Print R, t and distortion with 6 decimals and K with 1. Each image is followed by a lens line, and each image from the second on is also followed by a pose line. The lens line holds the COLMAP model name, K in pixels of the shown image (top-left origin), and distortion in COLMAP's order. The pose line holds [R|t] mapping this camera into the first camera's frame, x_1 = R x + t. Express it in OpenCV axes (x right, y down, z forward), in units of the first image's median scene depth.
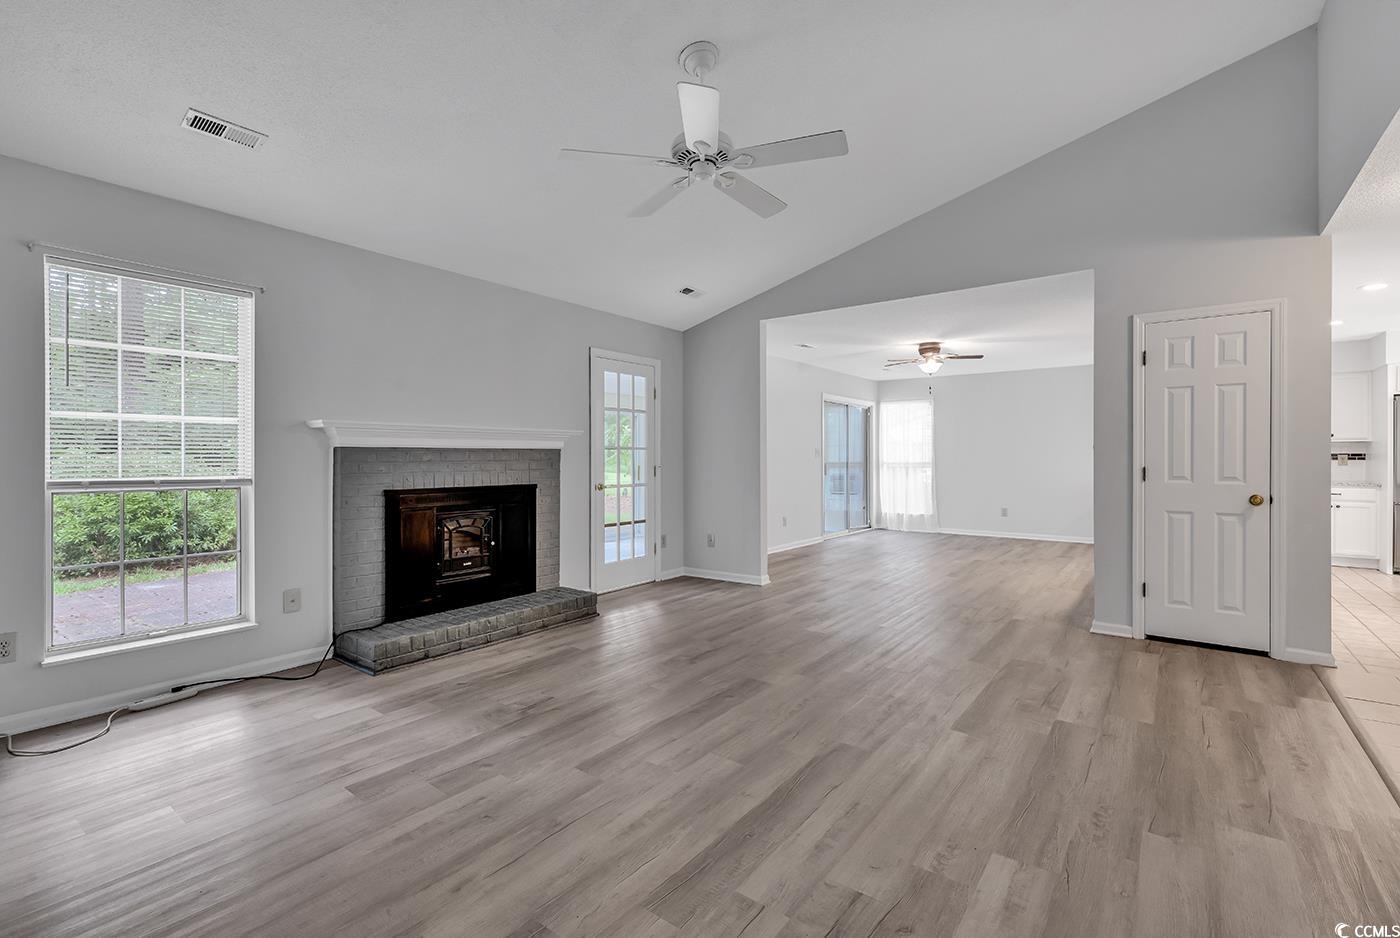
lens RADIAL K [[638.1, 0, 695.9], [0, 638.1, 459.7], [0, 0, 1]] dist [0.004917, -0.000180]
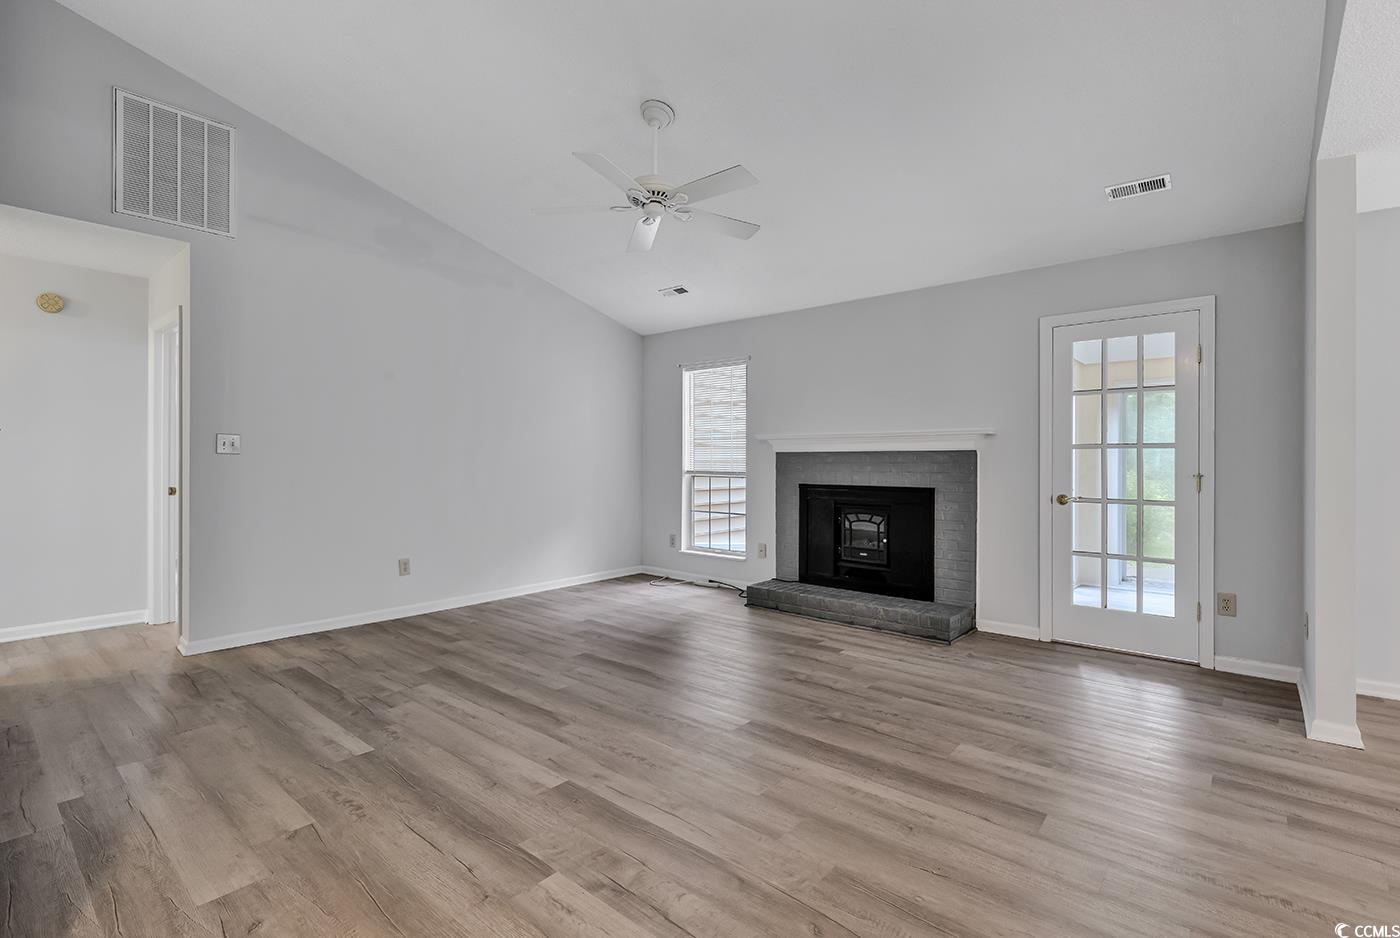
lens RADIAL K [[638.1, 0, 695.9], [0, 638.1, 459.7], [0, 0, 1]] dist [0.004917, -0.000180]
pose [[-0.061031, 0.001022, -0.998135, 0.768046], [-0.005752, 0.999983, 0.001376, -0.002920], [0.998119, 0.005825, -0.061024, 0.759956]]
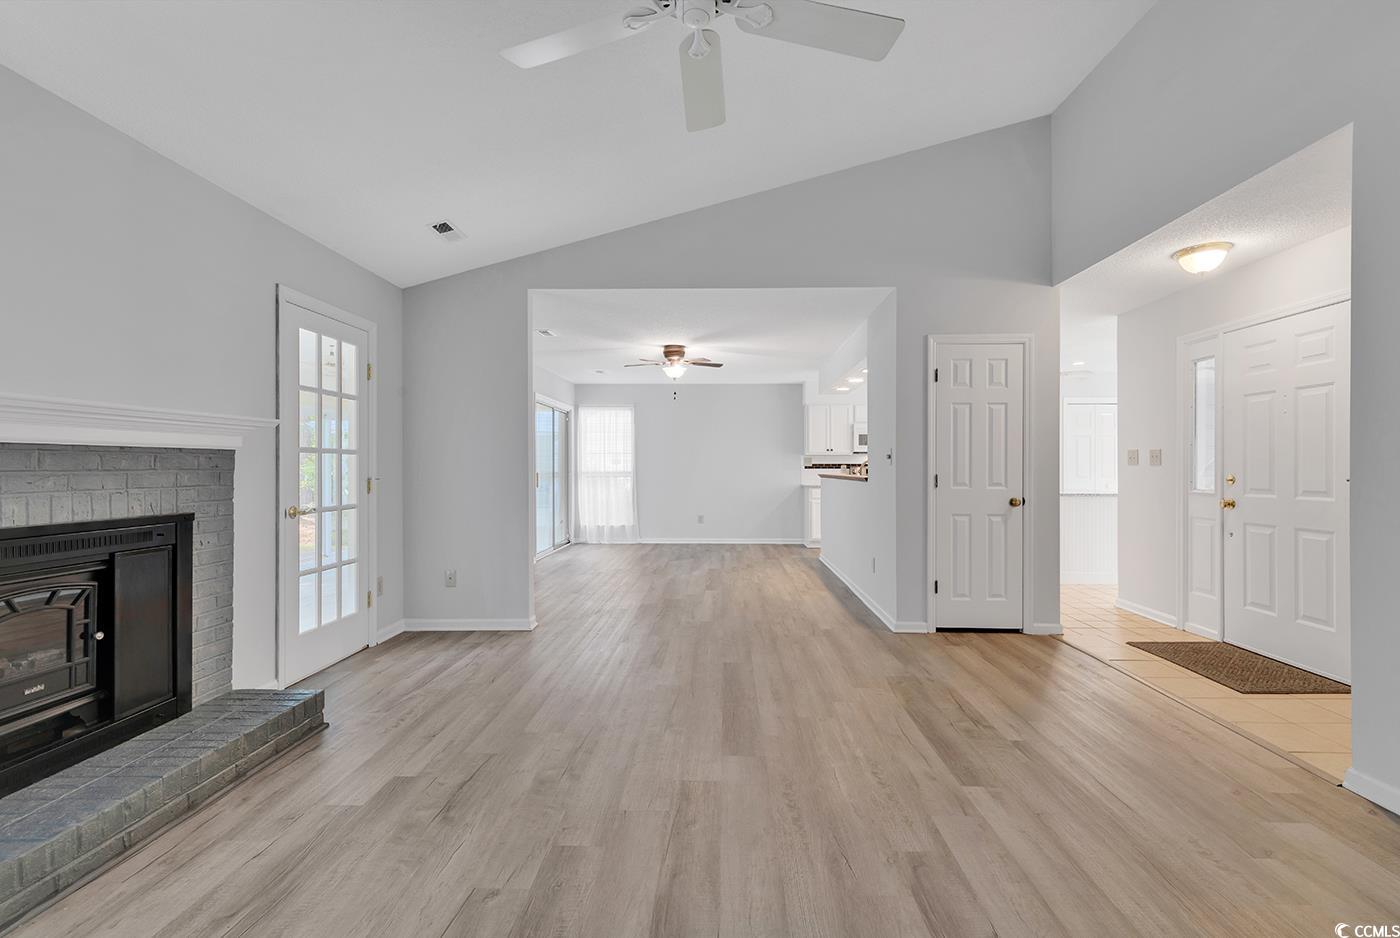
lens RADIAL K [[633.1, 0, 708.1], [0, 633.1, 469.2], [0, 0, 1]] dist [0.006830, -0.000292]
pose [[0.809038, -0.000855, 0.587756, -0.229052], [0.001278, 0.999999, -0.000305, 0.001508], [-0.587755, 0.000997, 0.809038, 0.322825]]
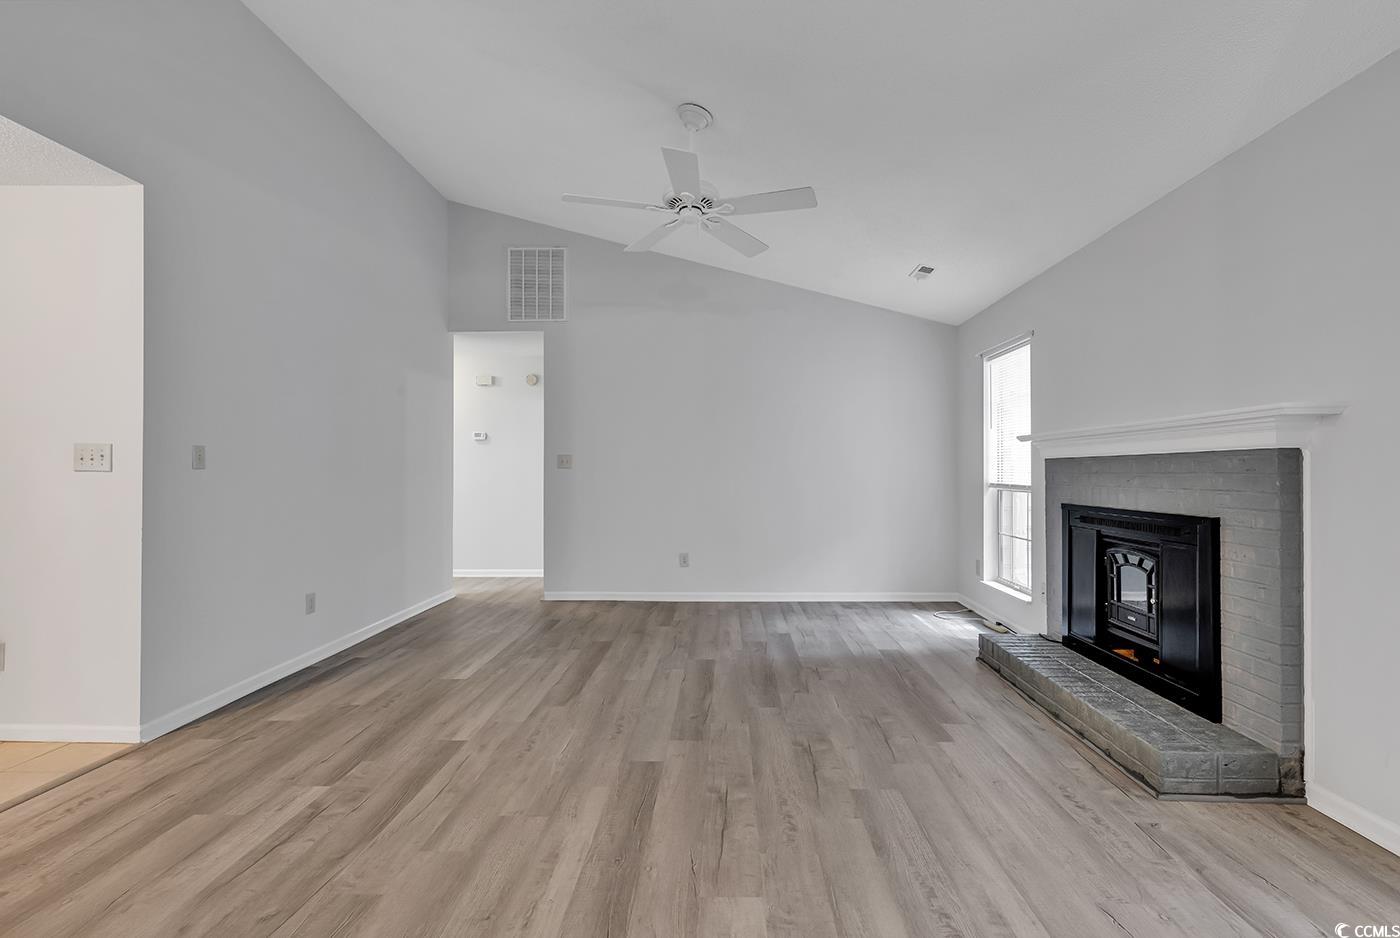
lens RADIAL K [[612.1, 0, 712.5], [0, 612.1, 470.6], [0, 0, 1]] dist [0.002070, -0.000548]
pose [[-0.805769, 0.002398, -0.592225, 0.410112], [0.002109, 0.999997, 0.001180, -0.002201], [0.592226, -0.000298, -0.805772, 1.251332]]
